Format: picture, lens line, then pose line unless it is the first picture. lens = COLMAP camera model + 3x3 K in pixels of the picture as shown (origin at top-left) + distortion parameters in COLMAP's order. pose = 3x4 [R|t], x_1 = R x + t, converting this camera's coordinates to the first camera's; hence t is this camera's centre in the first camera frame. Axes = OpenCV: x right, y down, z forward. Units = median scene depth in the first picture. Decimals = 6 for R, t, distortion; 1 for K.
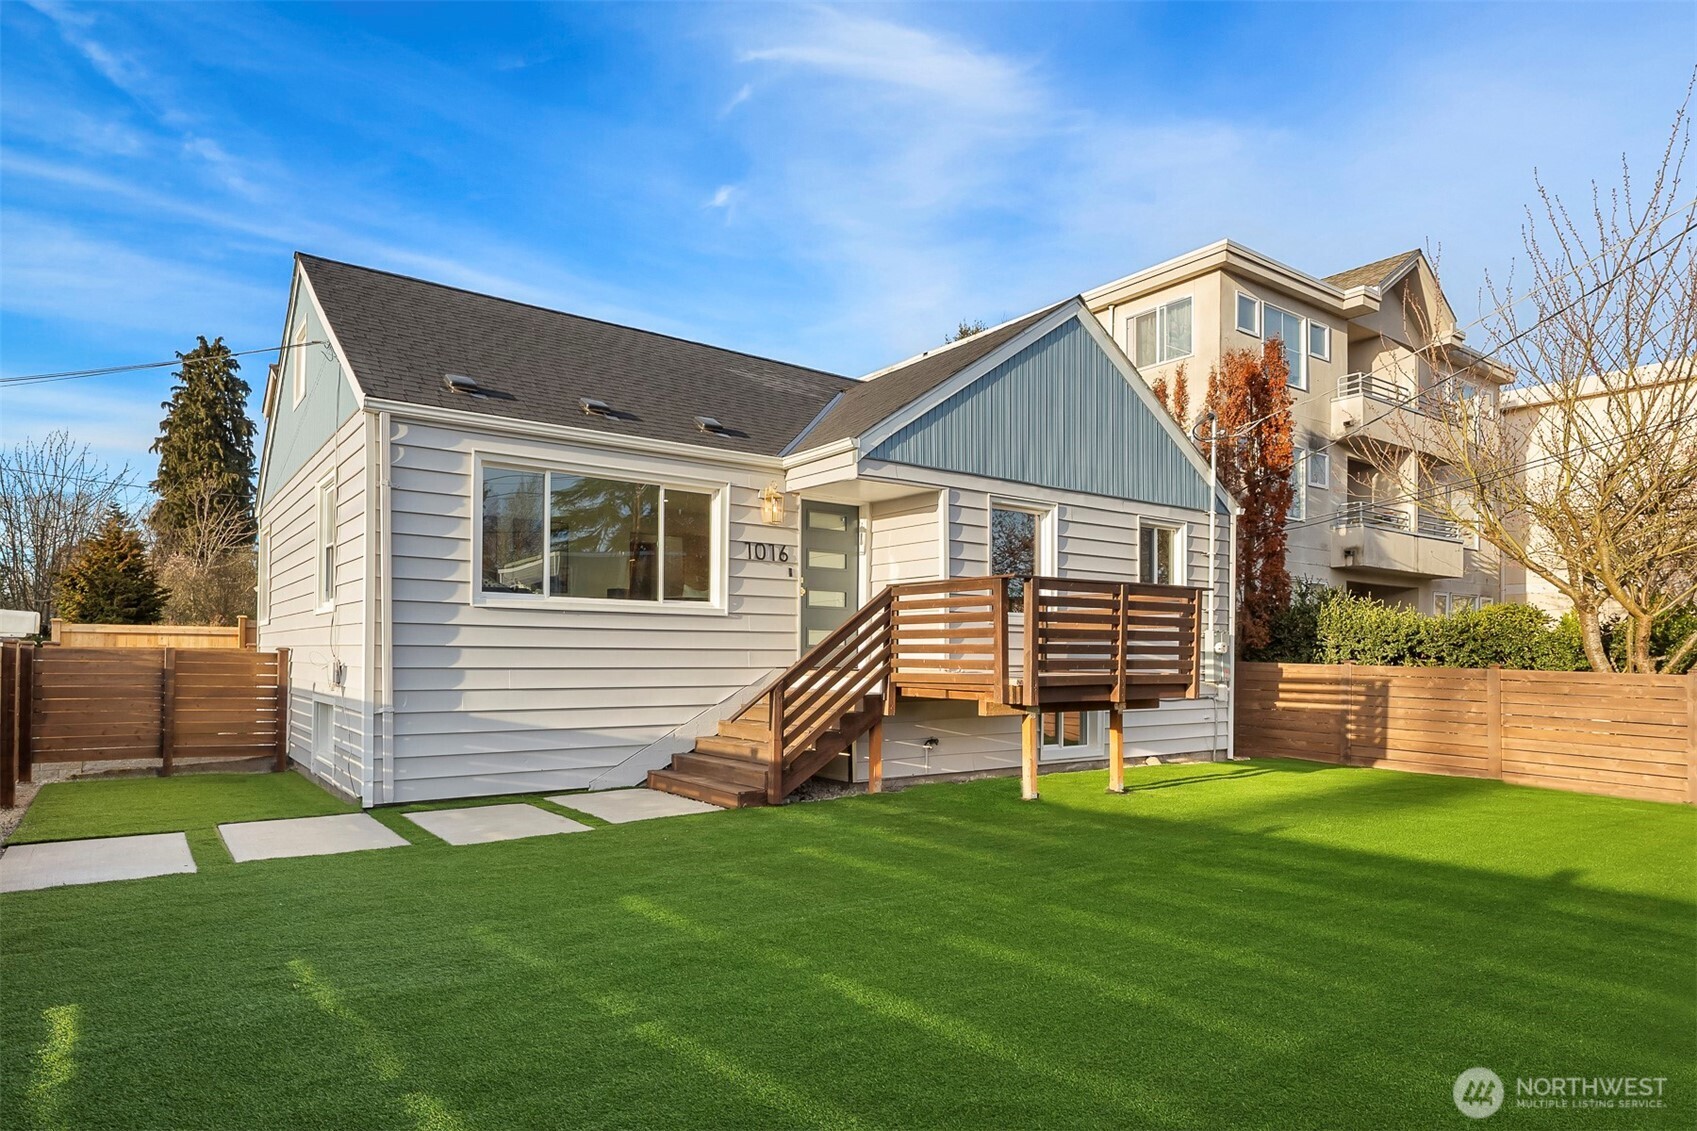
lens RADIAL K [[931.8, 0, 699.9], [0, 931.8, 648.1], [0, 0, 1]] dist [-0.001290, -0.001191]
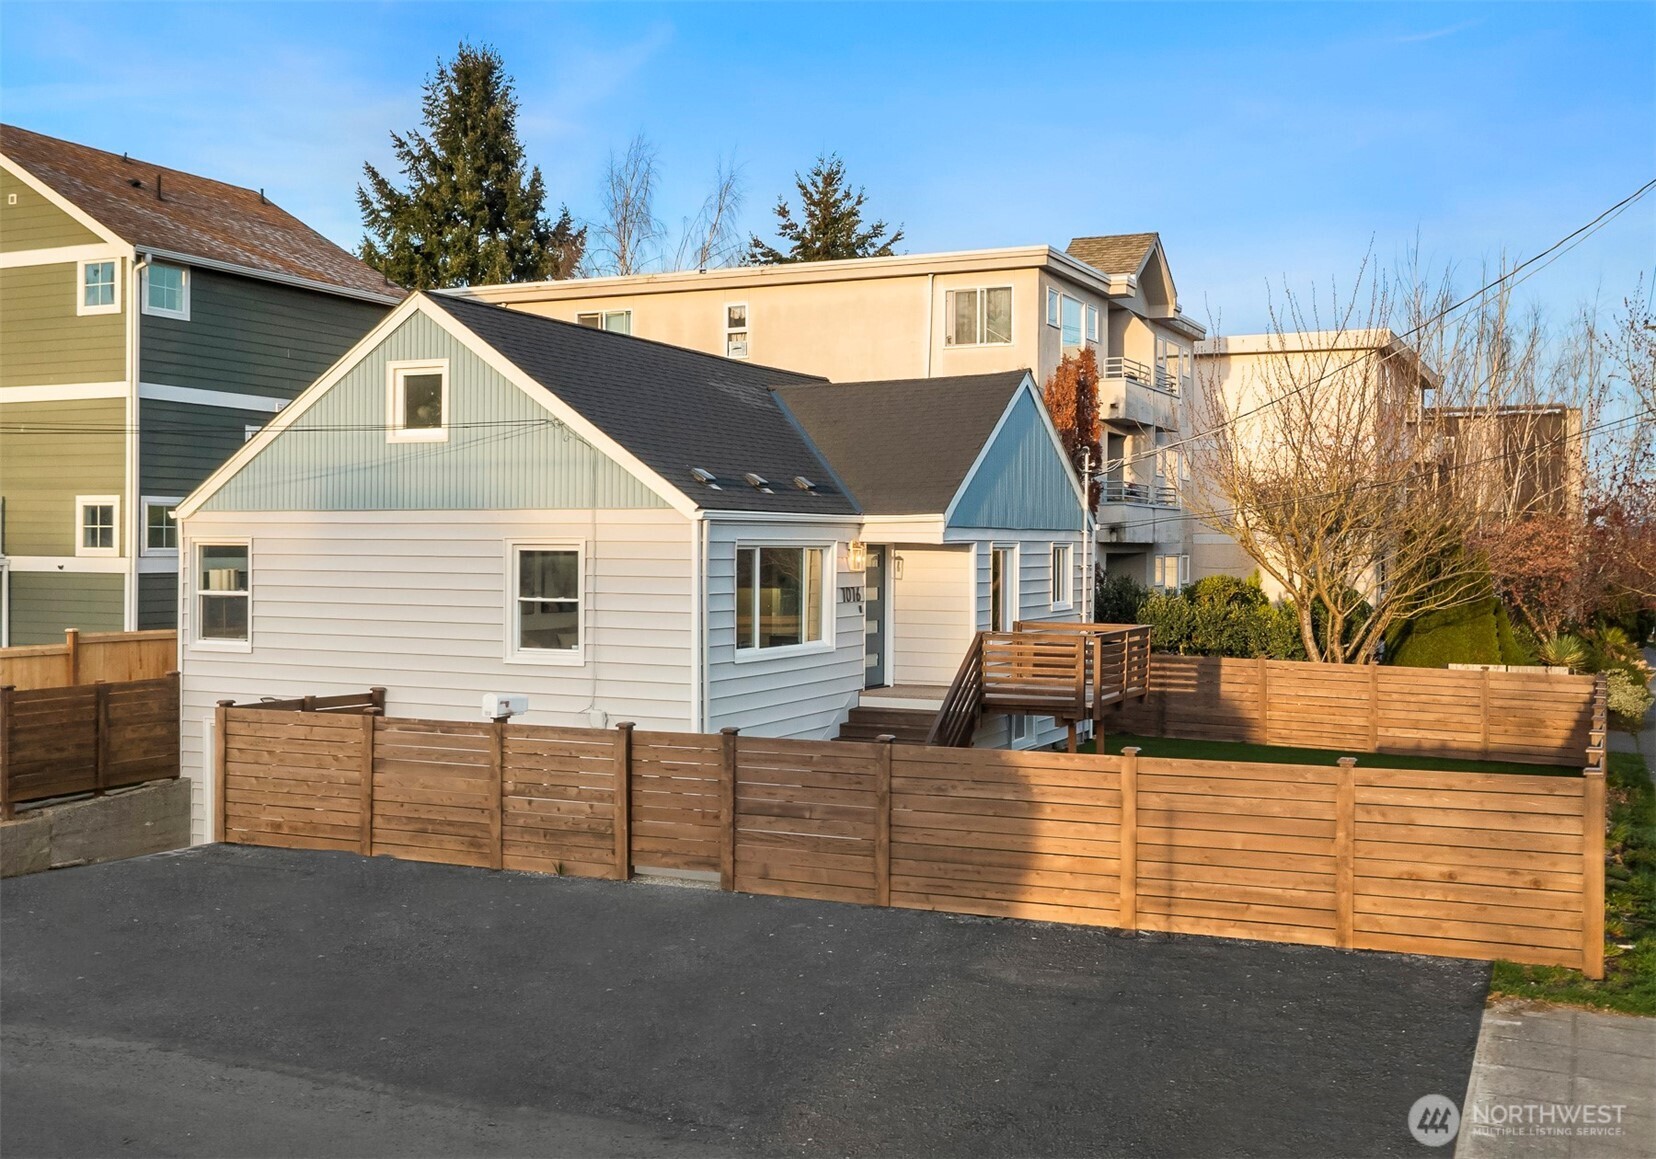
lens RADIAL K [[1638.2, 0, 841.8], [0, 1638.2, 563.9], [0, 0, 1]] dist [0.004680, 0.000000]
pose [[0.843702, -0.004060, 0.536796, -0.774832], [-0.007128, 0.999799, 0.018766, -0.131040], [-0.536764, -0.019659, 0.843503, -0.557427]]
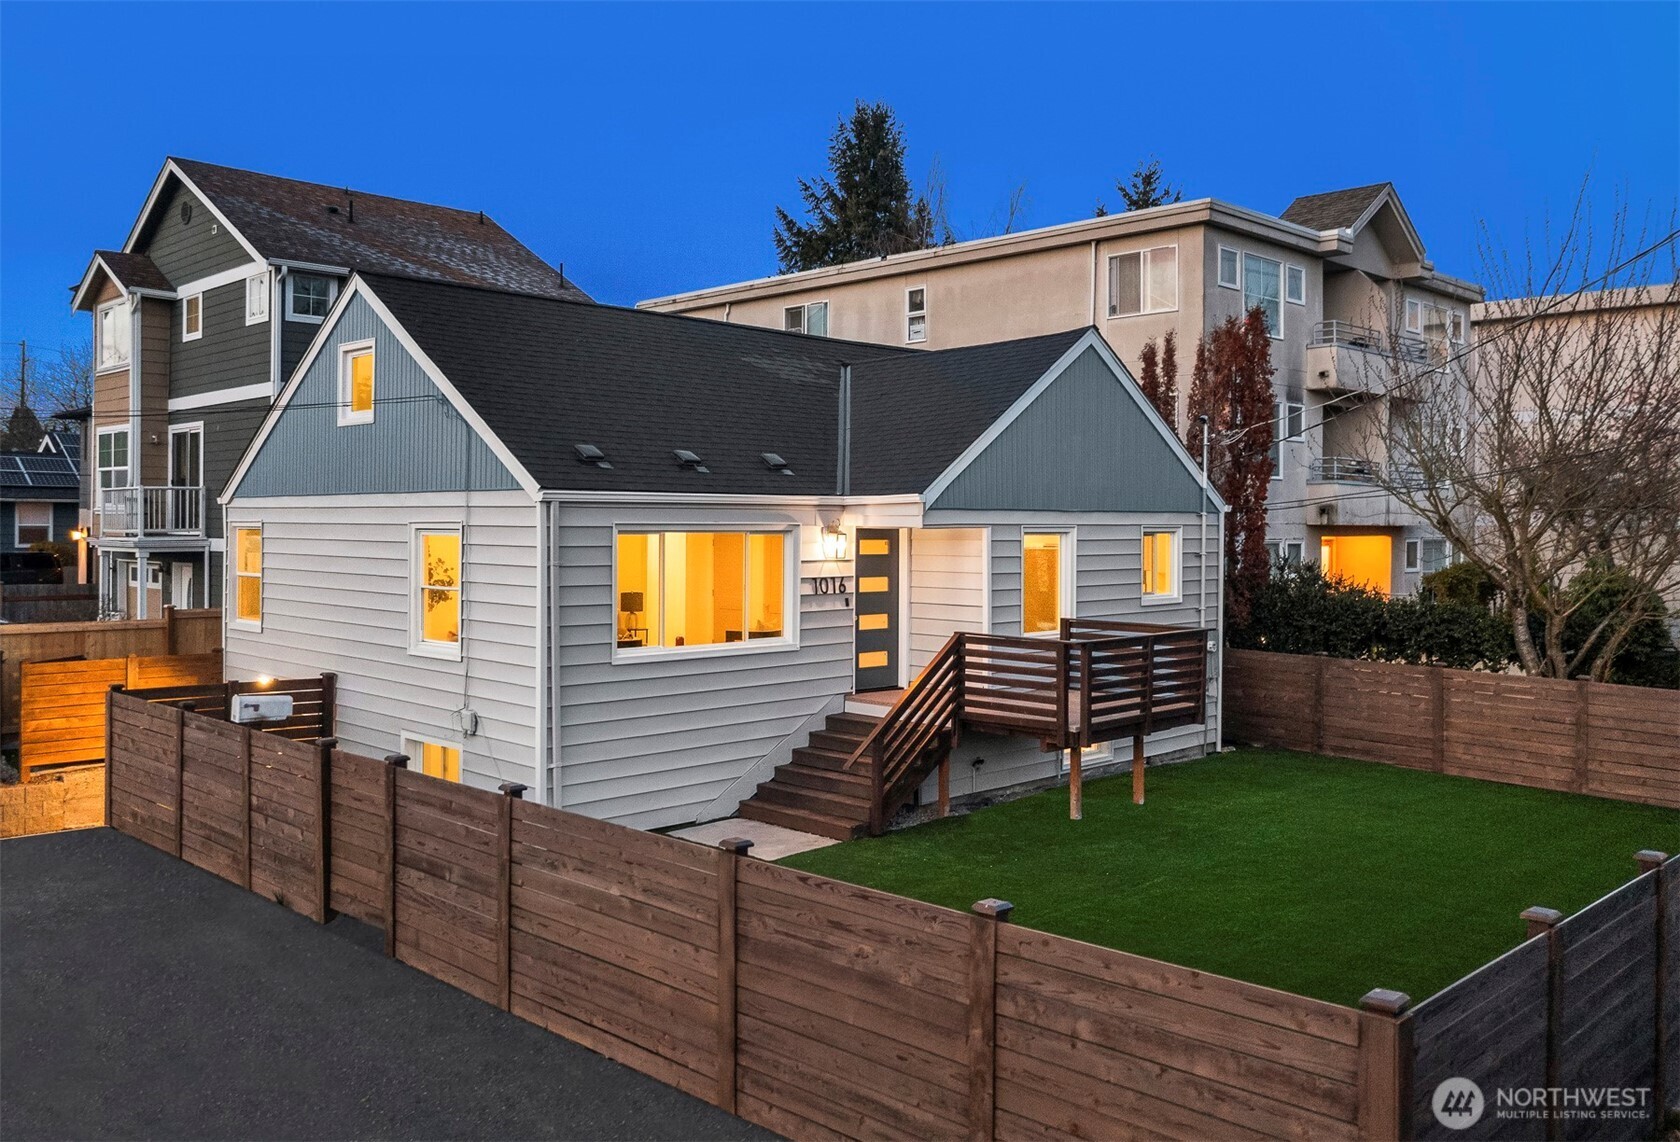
lens RADIAL K [[1386.4, 0, 709.4], [0, 1386.4, 520.2], [0, 0, 1]] dist [-0.028918, 0.018866]
pose [[0.982543, 0.002962, 0.186013, -0.255716], [-0.003992, 0.999979, 0.005162, -0.133406], [-0.185993, -0.005814, 0.982534, -0.376671]]
